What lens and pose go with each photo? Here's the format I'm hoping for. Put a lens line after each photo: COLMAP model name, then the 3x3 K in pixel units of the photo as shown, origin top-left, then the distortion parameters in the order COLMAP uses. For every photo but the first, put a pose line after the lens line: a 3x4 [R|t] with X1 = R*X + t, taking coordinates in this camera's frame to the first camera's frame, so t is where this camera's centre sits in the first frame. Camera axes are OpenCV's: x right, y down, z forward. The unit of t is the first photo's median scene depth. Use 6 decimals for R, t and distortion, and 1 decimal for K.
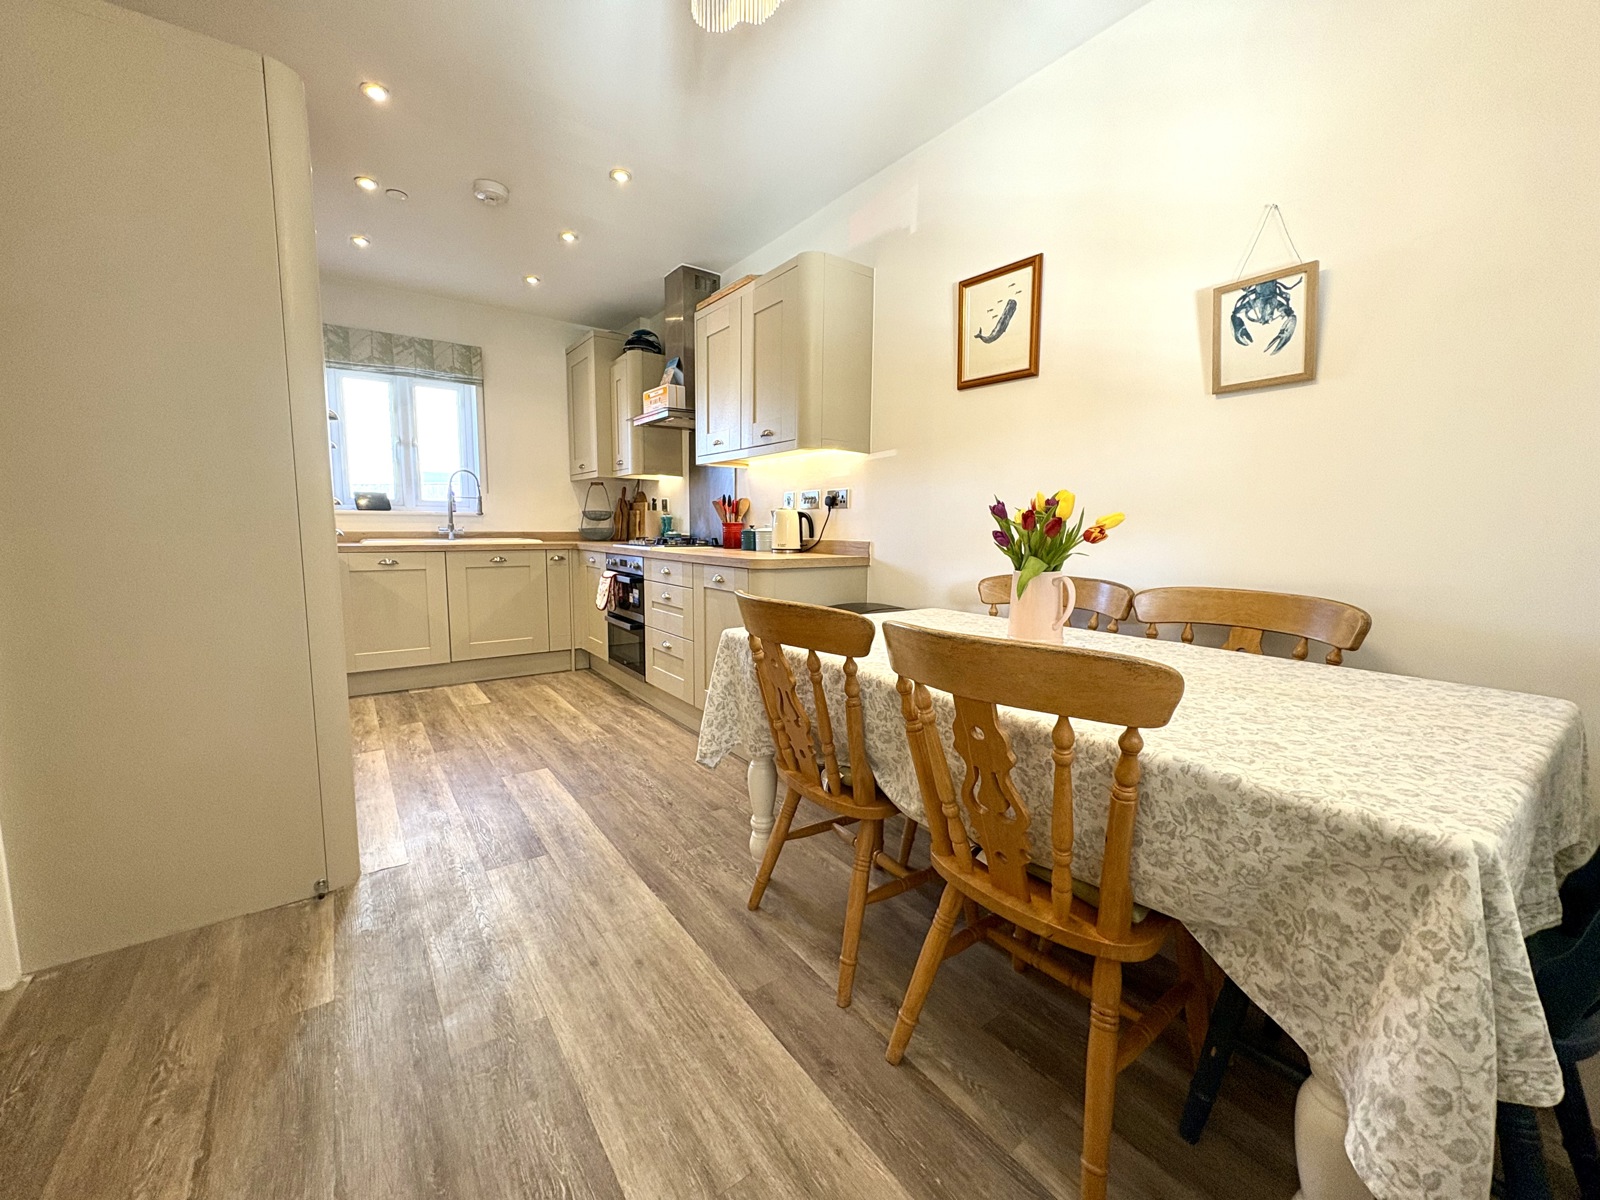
lens RADIAL K [[636.3, 0, 798.8], [0, 636.3, 598.4], [0, 0, 1]] dist [-0.000288, 0.000268]
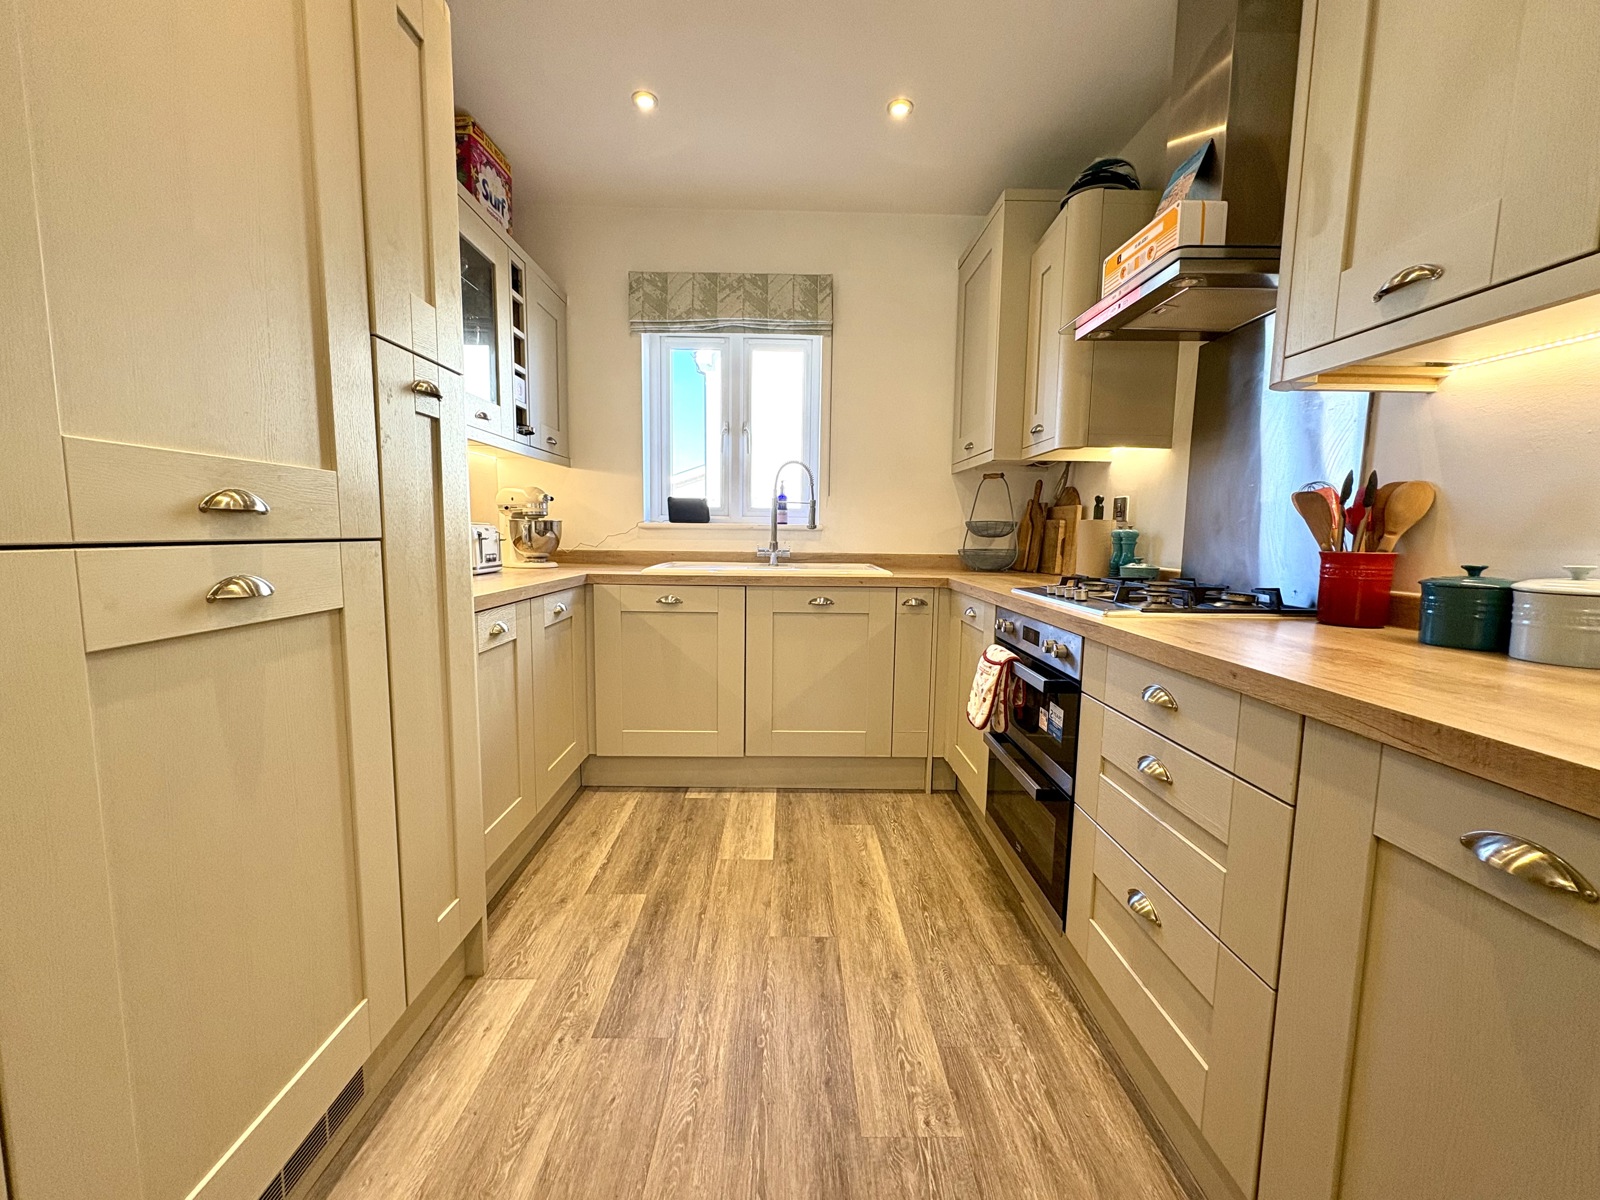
lens RADIAL K [[636.3, 0, 798.8], [0, 636.3, 598.4], [0, 0, 1]] dist [-0.000288, 0.000268]
pose [[0.818814, 0.063009, -0.570591, -0.155545], [-0.072028, 0.997380, 0.006776, -0.073948], [0.569523, 0.035550, 0.821206, 0.537144]]
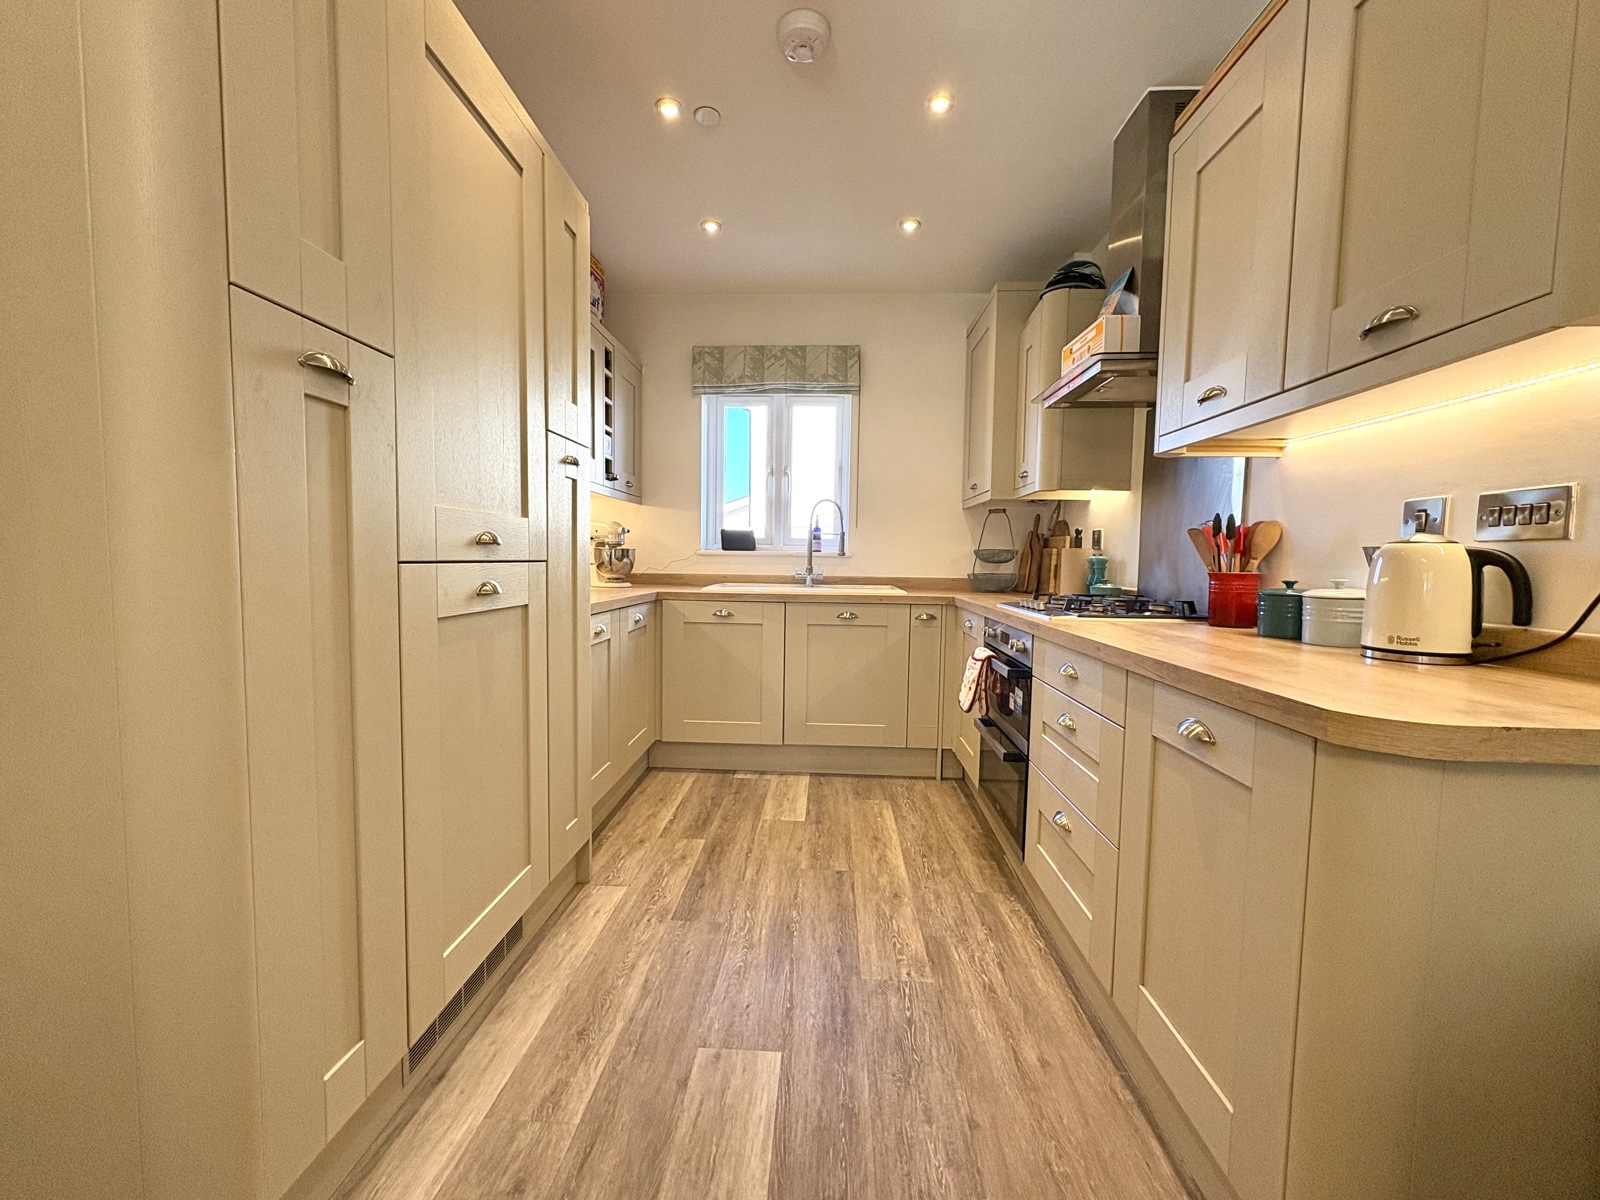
lens RADIAL K [[636.3, 0, 798.8], [0, 636.3, 598.4], [0, 0, 1]] dist [-0.000288, 0.000268]
pose [[0.779865, 0.042591, -0.624497, -0.060235], [-0.079920, 0.996292, -0.031856, -0.058666], [0.620825, 0.074753, 0.780377, 0.427042]]
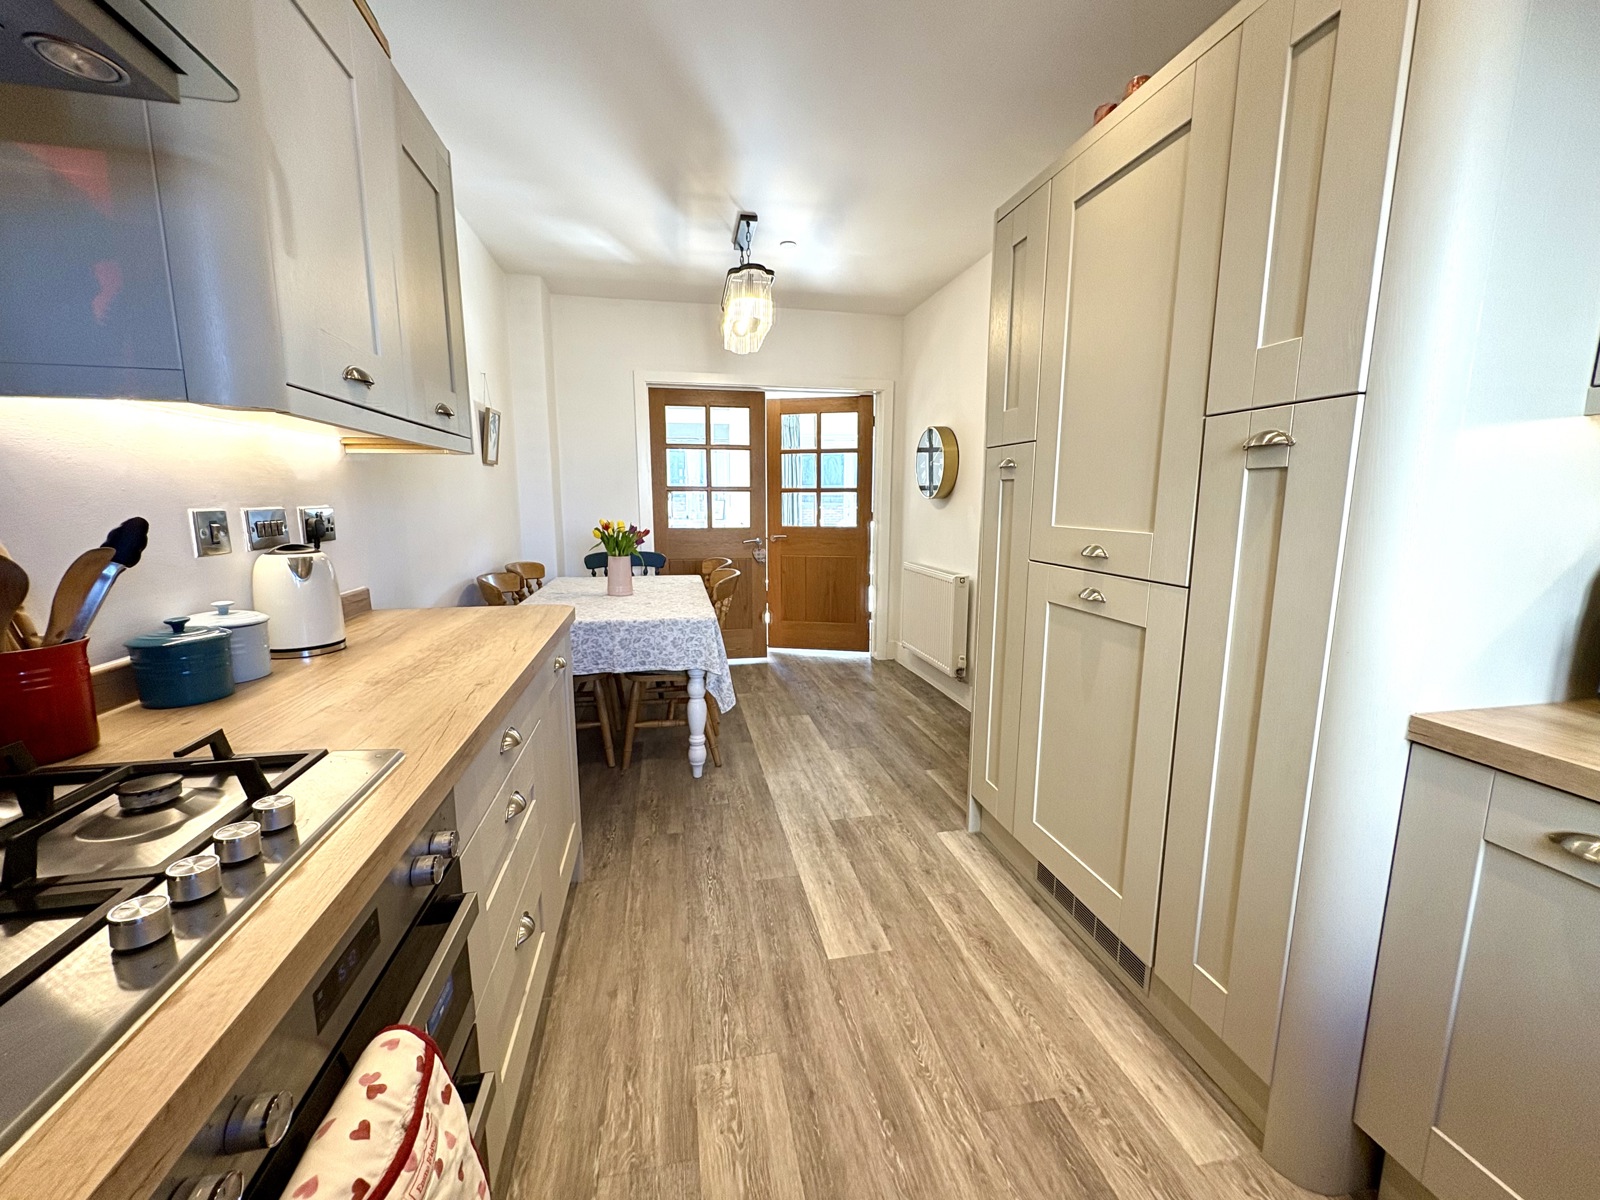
lens RADIAL K [[636.3, 0, 798.8], [0, 636.3, 598.4], [0, 0, 1]] dist [-0.000288, 0.000268]
pose [[-0.909511, -0.075267, 0.408810, -0.439697], [0.038421, 0.964039, 0.262971, -0.182736], [-0.413901, 0.254882, -0.873911, 1.079378]]
